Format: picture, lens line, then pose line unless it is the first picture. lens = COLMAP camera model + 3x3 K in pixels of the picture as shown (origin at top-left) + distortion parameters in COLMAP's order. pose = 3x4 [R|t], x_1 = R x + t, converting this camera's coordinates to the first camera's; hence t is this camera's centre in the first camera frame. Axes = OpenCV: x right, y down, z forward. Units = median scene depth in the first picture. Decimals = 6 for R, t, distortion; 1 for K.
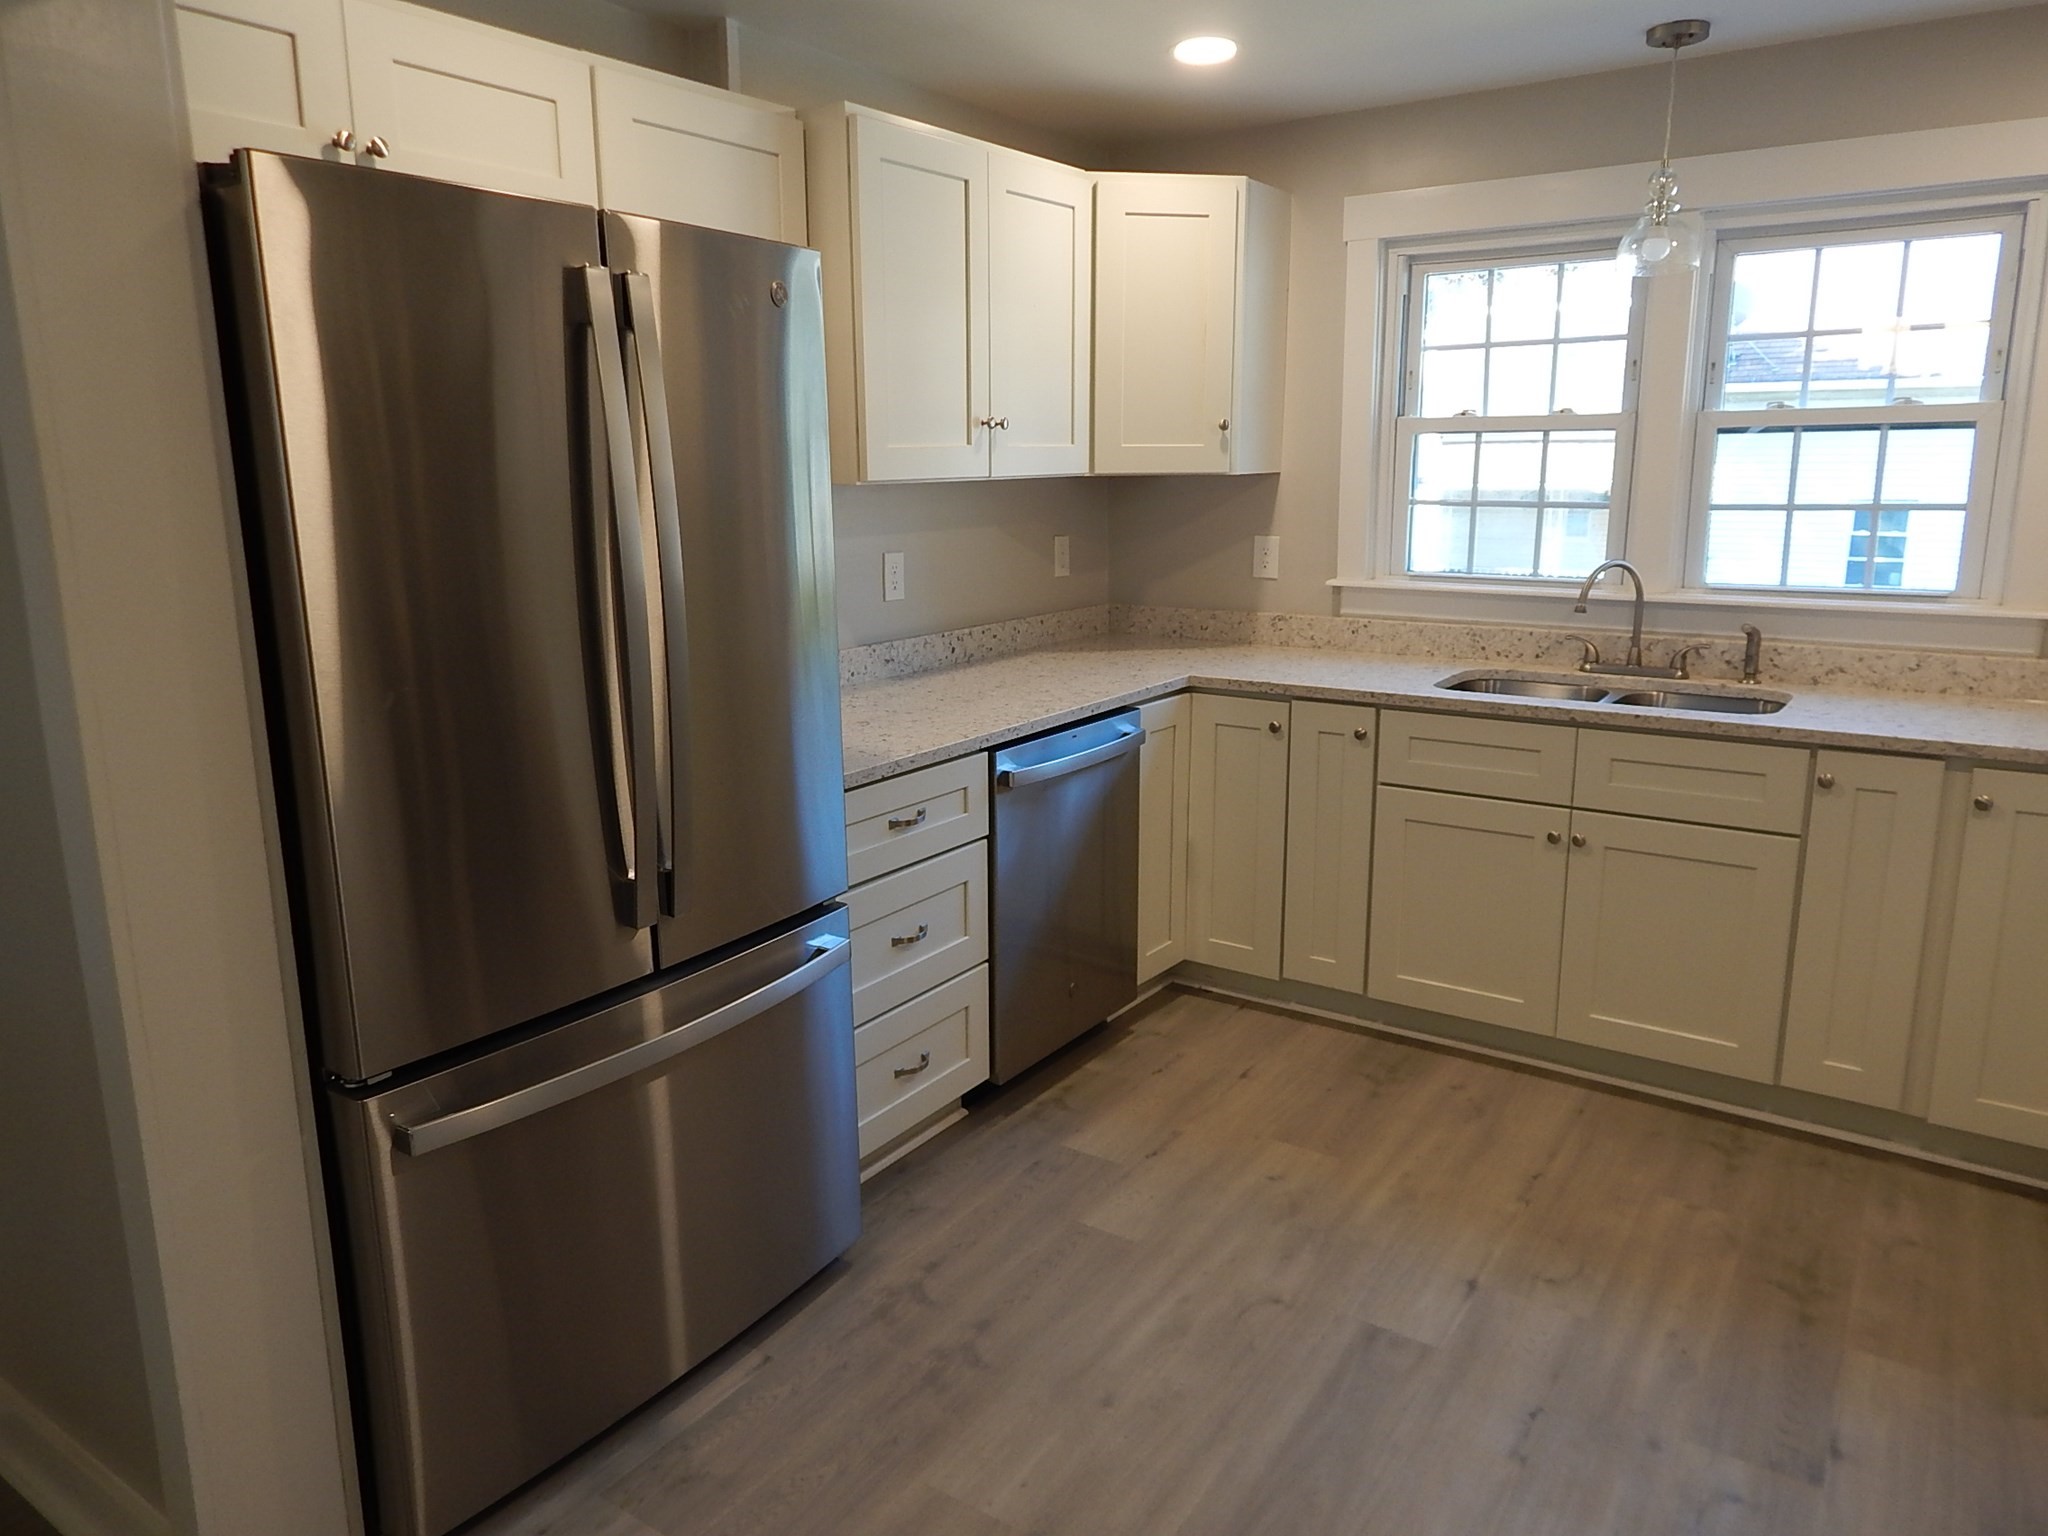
lens RADIAL K [[1391.1, 0, 1023.6], [0, 1391.1, 763.0], [0, 0, 1]] dist [0.038506, -0.026819]
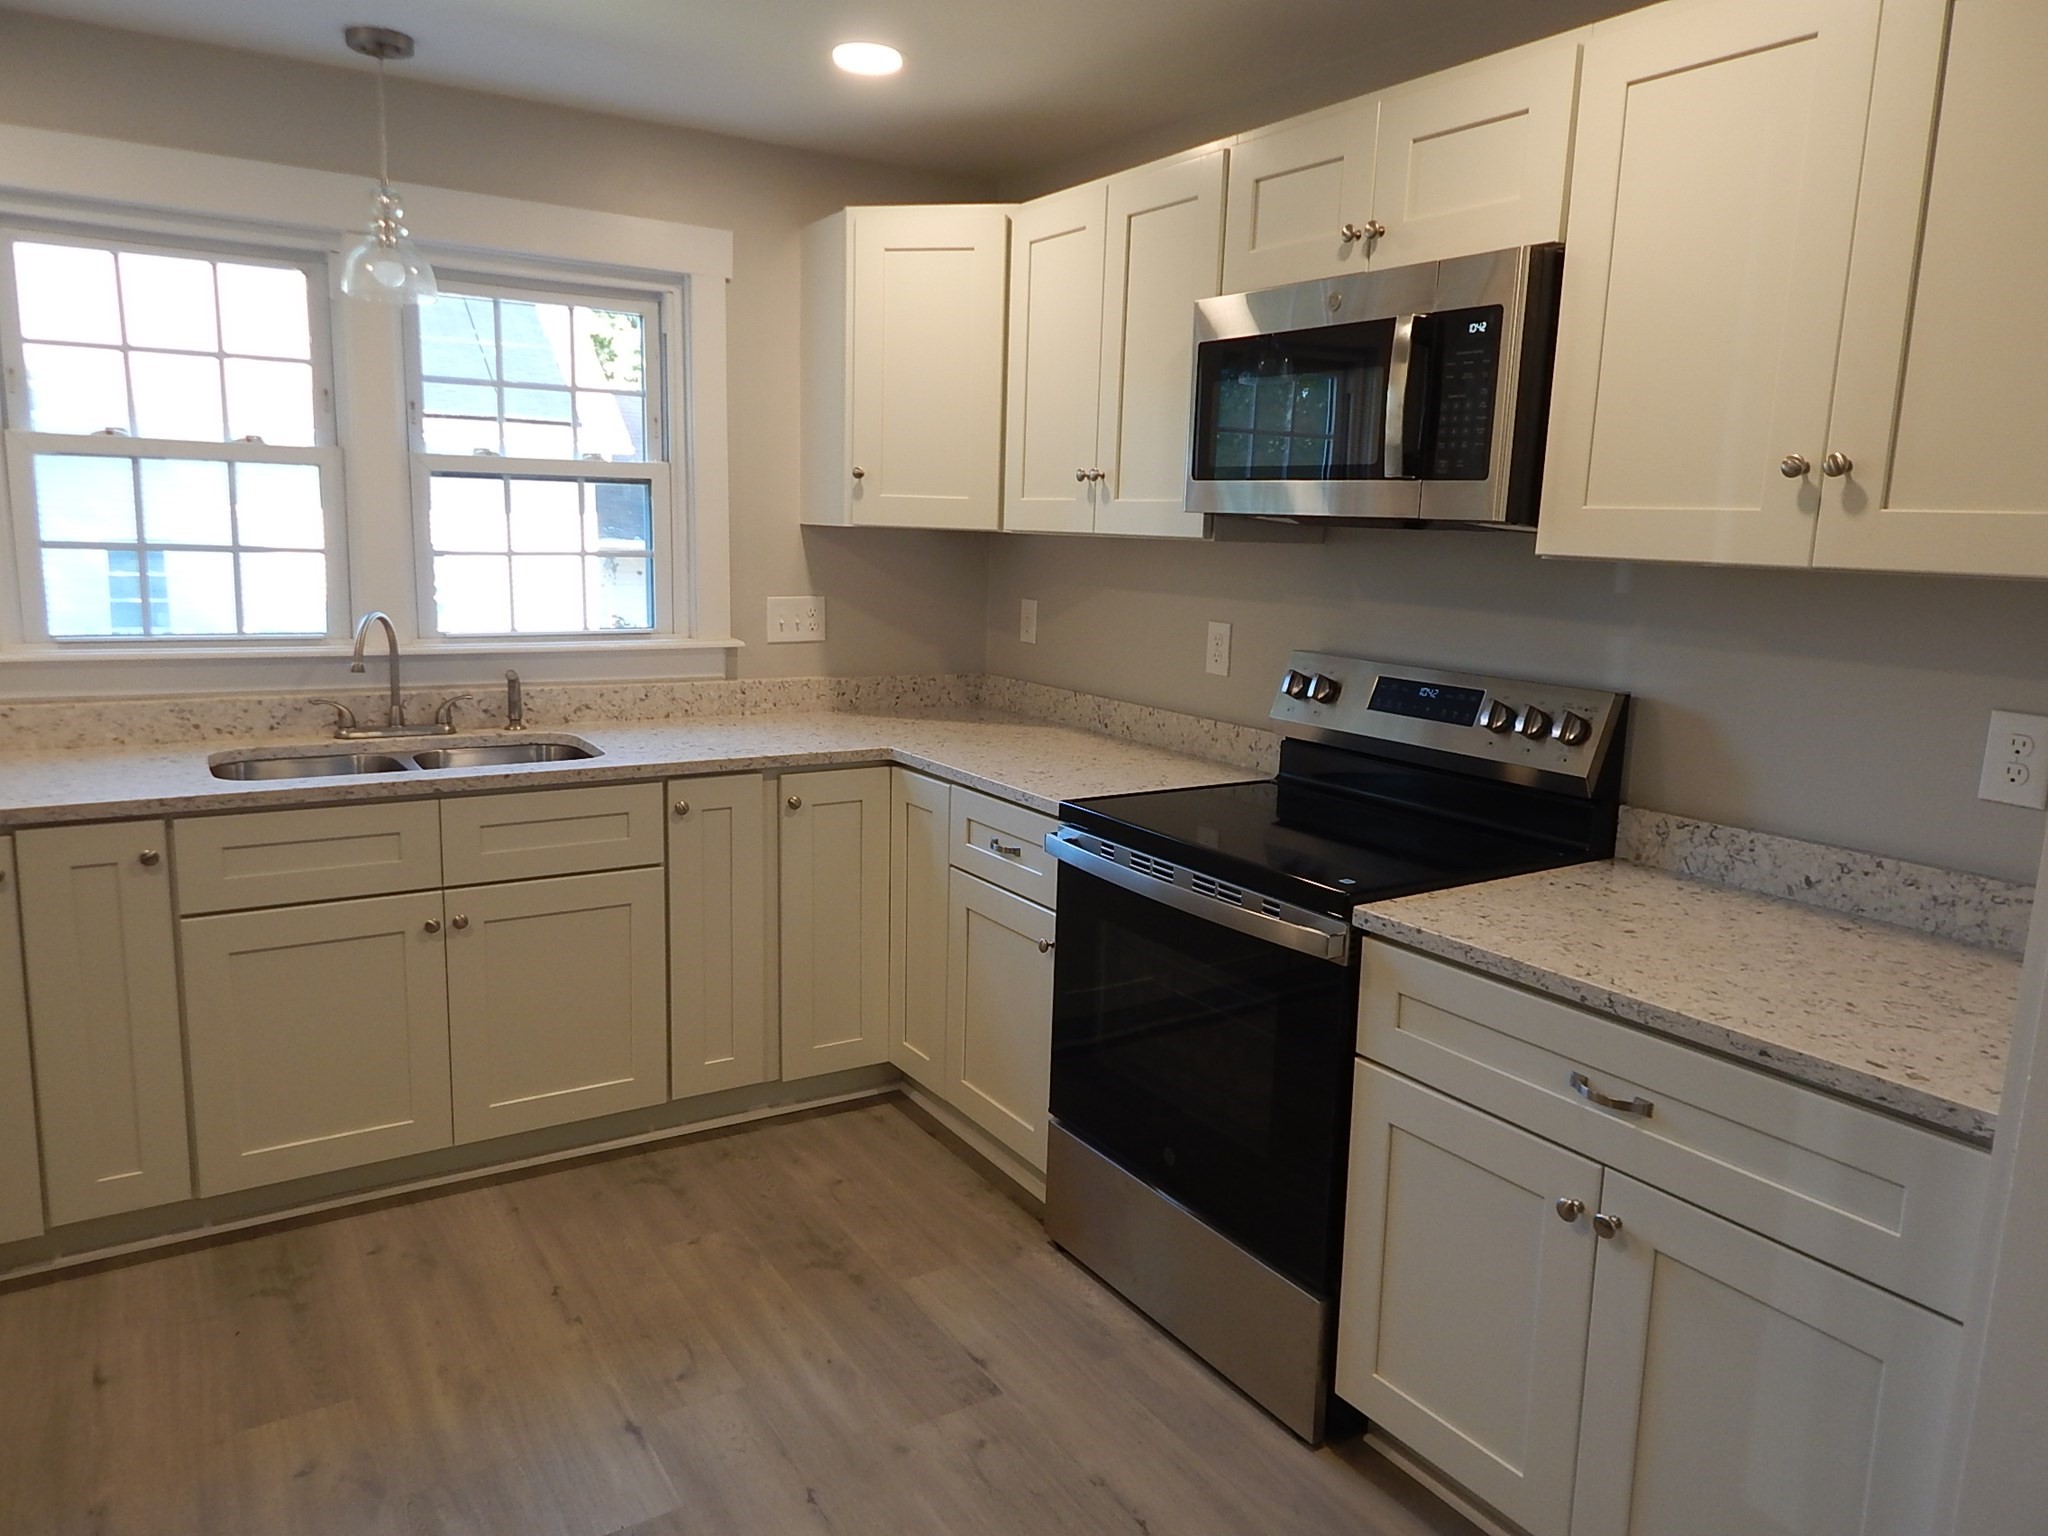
lens RADIAL K [[1391.1, 0, 1023.6], [0, 1391.1, 763.0], [0, 0, 1]] dist [0.038506, -0.026819]
pose [[0.392287, -0.140036, 0.909121, -0.249736], [0.164005, 0.983155, 0.080671, -0.054909], [-0.905104, 0.117454, 0.408646, 0.274078]]
